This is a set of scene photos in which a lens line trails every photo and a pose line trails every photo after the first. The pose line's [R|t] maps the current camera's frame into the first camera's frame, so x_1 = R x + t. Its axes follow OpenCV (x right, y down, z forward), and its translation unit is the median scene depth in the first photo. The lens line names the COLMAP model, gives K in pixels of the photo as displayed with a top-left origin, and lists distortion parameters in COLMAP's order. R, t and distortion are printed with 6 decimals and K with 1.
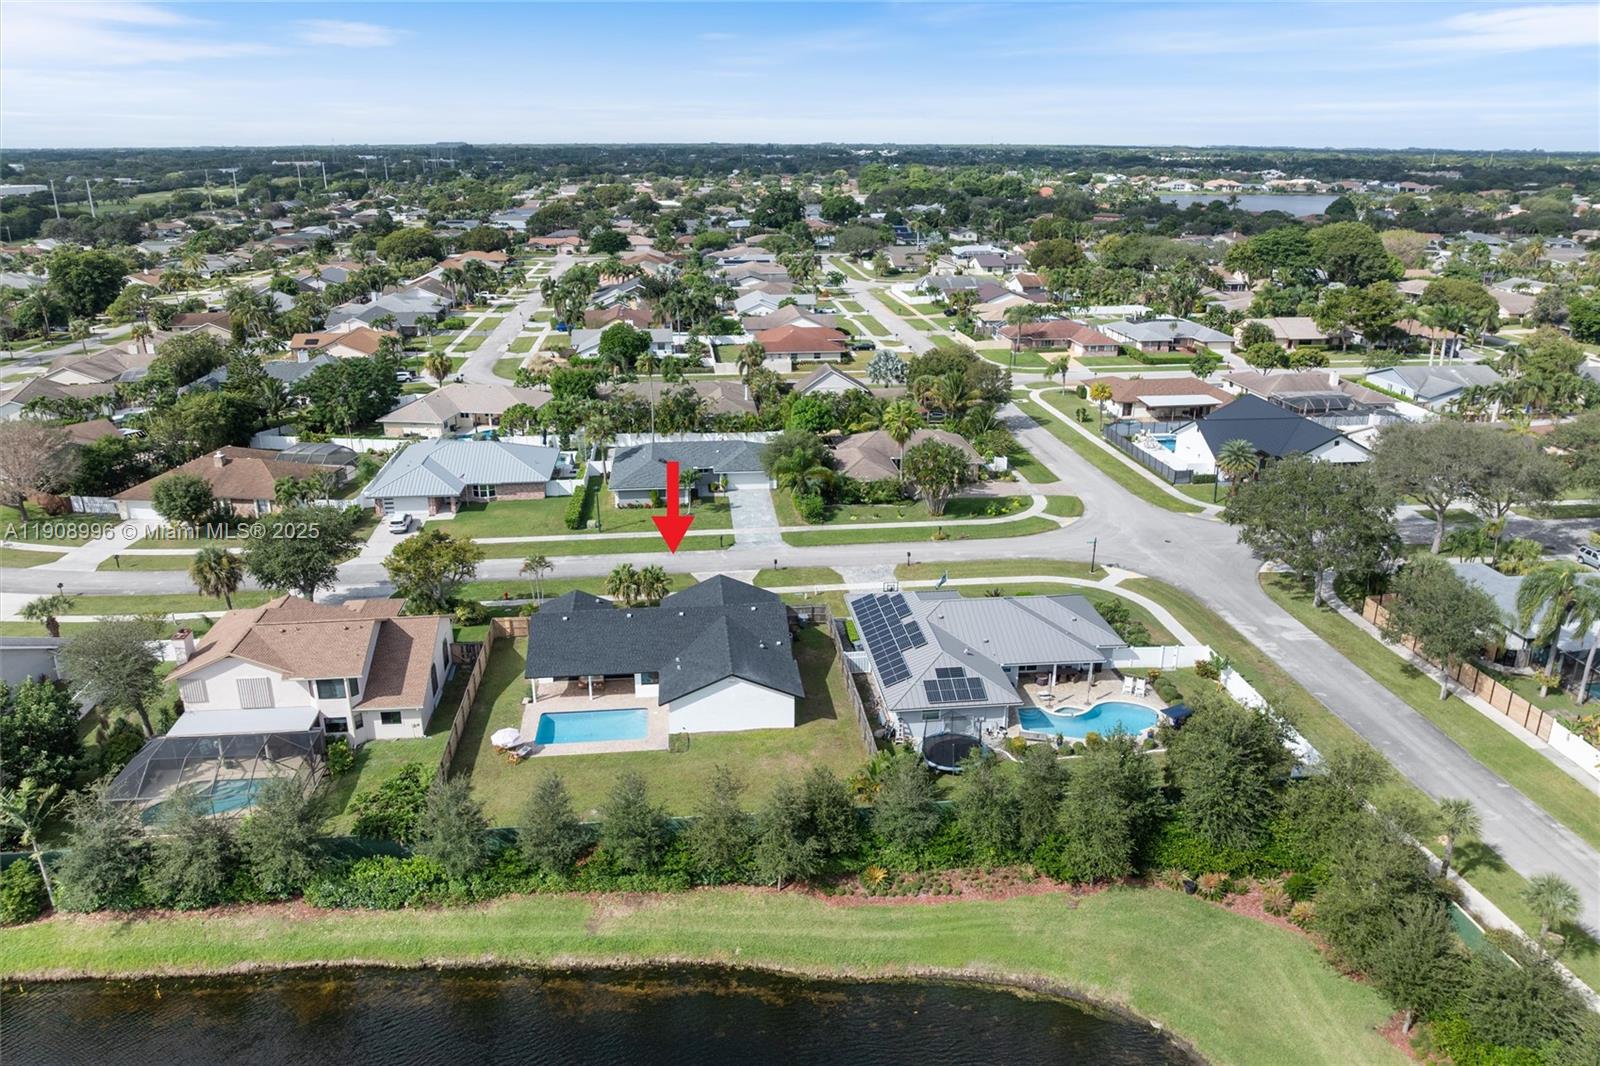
lens RADIAL K [[1140.0, 0, 803.1], [0, 1140.0, 526.5], [0, 0, 1]] dist [-0.038374, 0.000663]
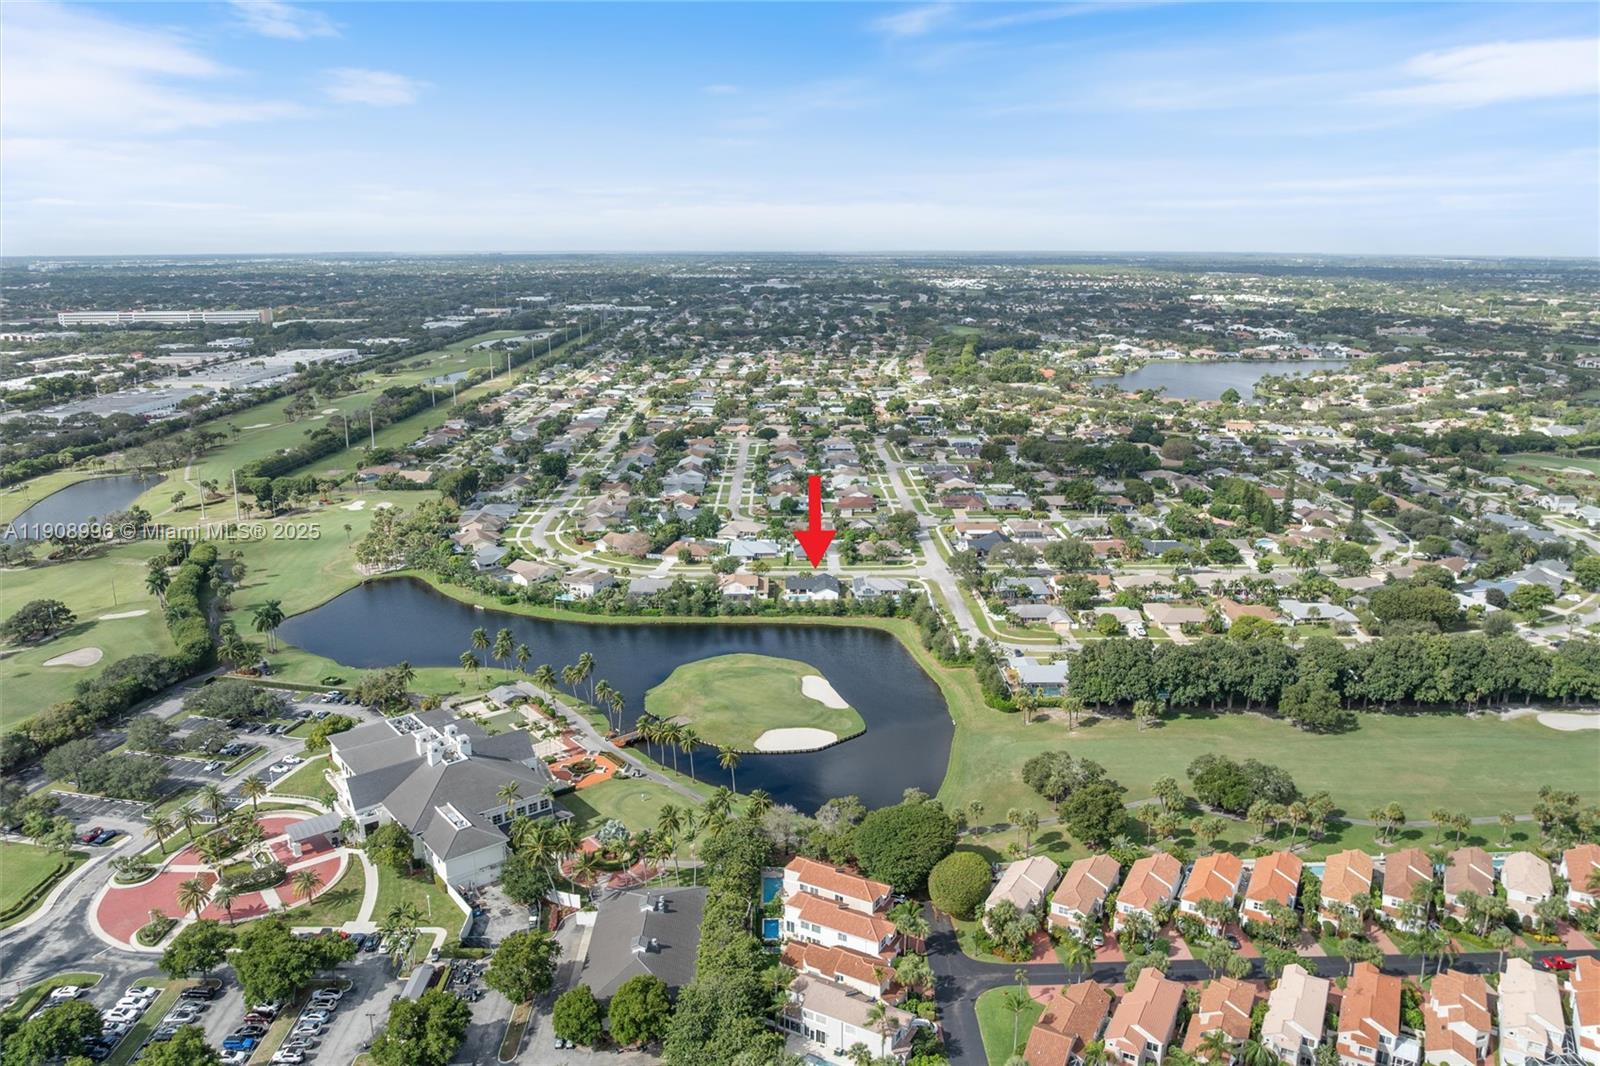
lens RADIAL K [[1140.0, 0, 803.1], [0, 1140.0, 526.5], [0, 0, 1]] dist [-0.038374, 0.000663]
pose [[0.995913, 0.020947, -0.087850, 0.158946], [-0.028204, 0.996217, -0.082198, 0.155966], [0.085796, 0.084340, 0.992737, -2.353960]]
